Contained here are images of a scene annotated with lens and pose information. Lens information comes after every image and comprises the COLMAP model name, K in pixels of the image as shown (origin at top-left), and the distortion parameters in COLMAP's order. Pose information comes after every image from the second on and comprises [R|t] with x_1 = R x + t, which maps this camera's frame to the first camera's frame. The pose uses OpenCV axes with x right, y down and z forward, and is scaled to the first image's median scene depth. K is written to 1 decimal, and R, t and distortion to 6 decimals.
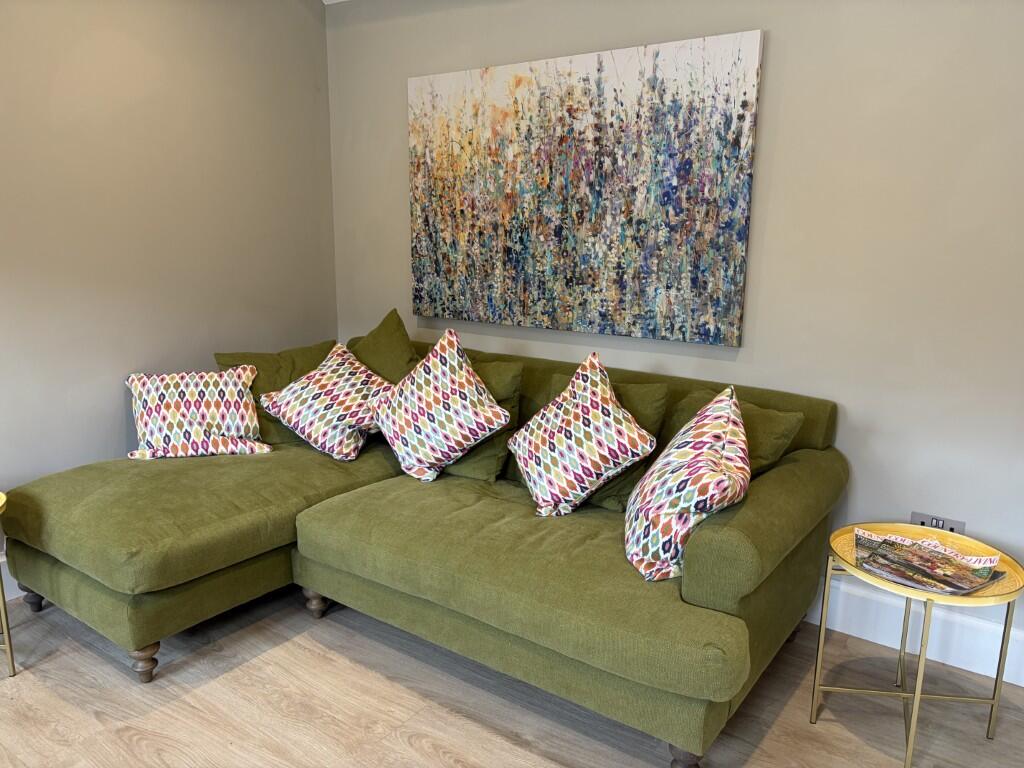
lens RADIAL K [[776.0, 0, 513.9], [0, 776.0, 391.0], [0, 0, 1]] dist [0.033030, -0.003633]
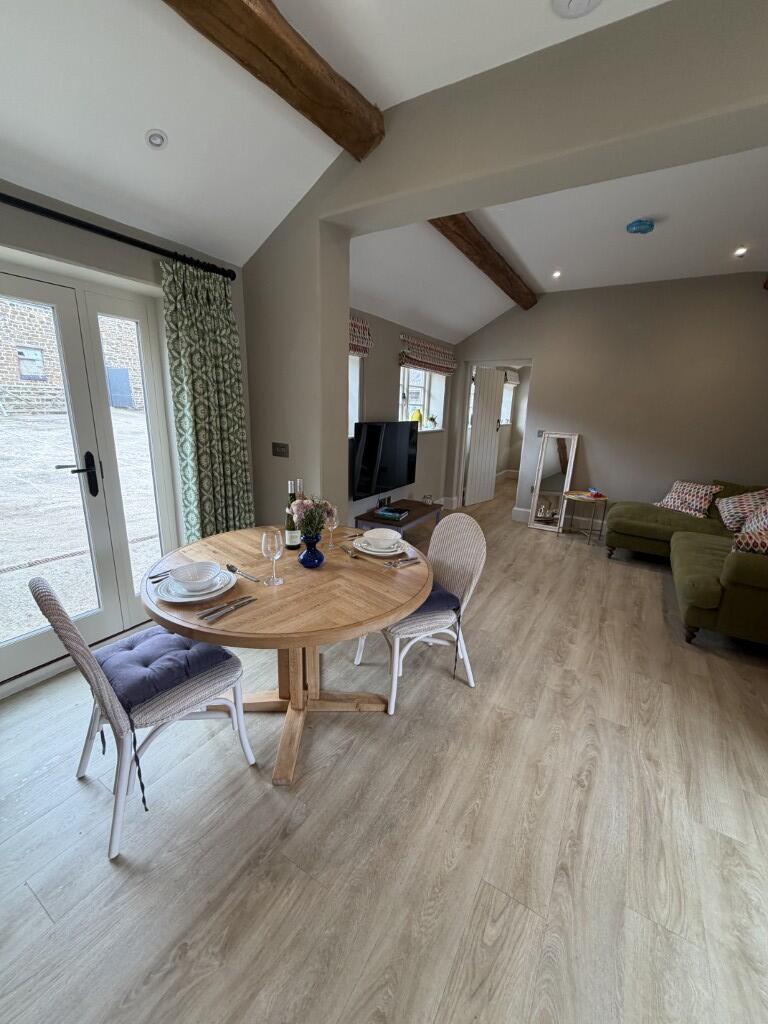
lens RADIAL K [[406.6, 0, 382.2], [0, 406.6, 510.3], [0, 0, 1]] dist [-0.001222, -0.000270]
pose [[0.069860, 0.236328, -0.969159, 0.926858], [-0.240452, 0.946876, 0.213562, 0.024482], [0.968144, 0.218117, 0.122974, -0.183802]]
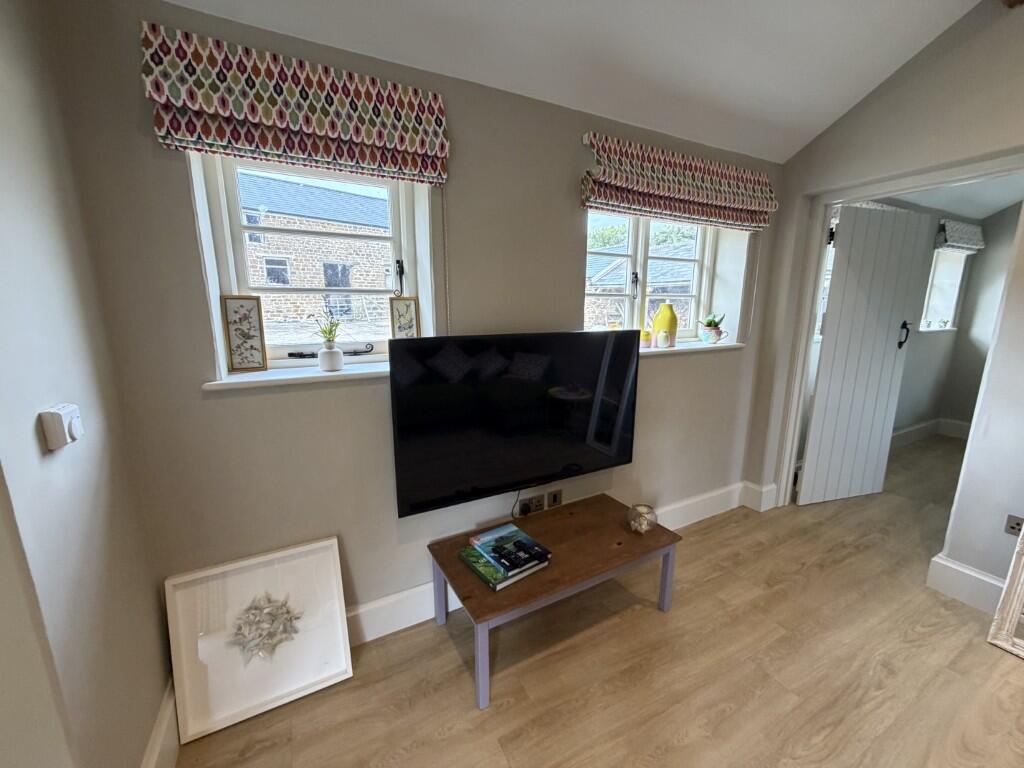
lens RADIAL K [[406.6, 0, 511.1], [0, 406.6, 386.5], [0, 0, 1]] dist [-0.001222, -0.000270]
pose [[-0.450598, 0.160940, -0.878100, 0.038189], [-0.194713, 0.942216, 0.272609, -0.056593], [0.871234, 0.293815, -0.393224, 0.186104]]
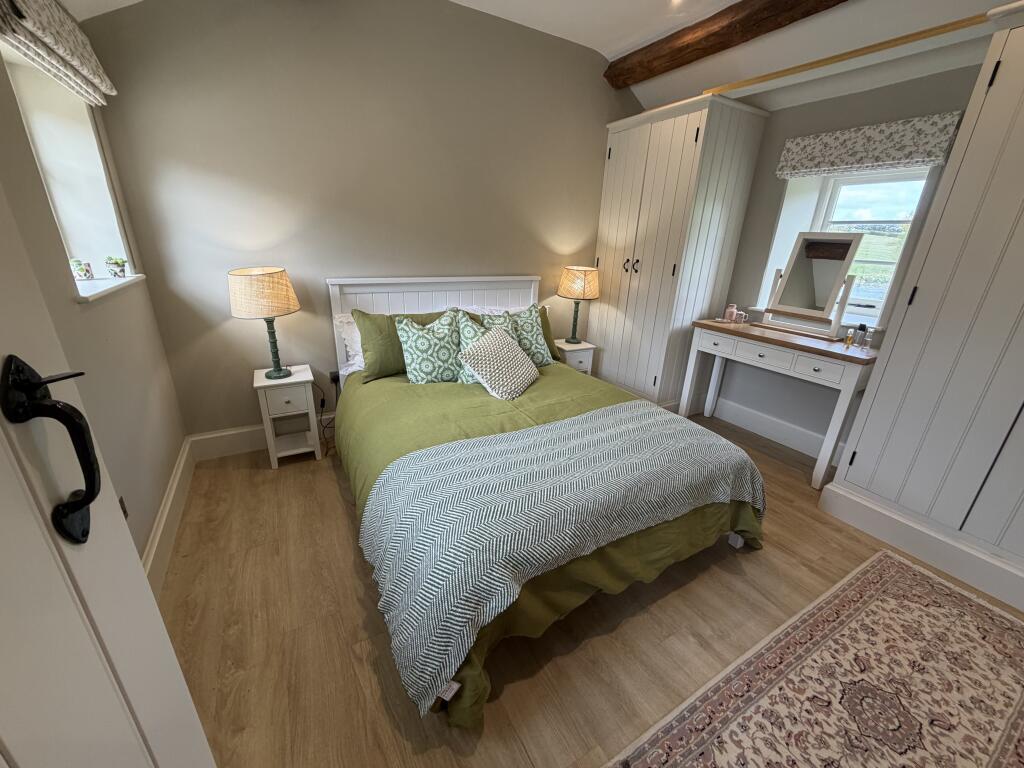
lens RADIAL K [[406.6, 0, 511.1], [0, 406.6, 386.5], [0, 0, 1]] dist [-0.001222, -0.000270]
pose [[0.912978, 0.159689, -0.375460, -1.091250], [-0.112647, 0.983113, 0.144218, -0.146487], [0.392150, -0.089373, 0.915550, 0.529805]]
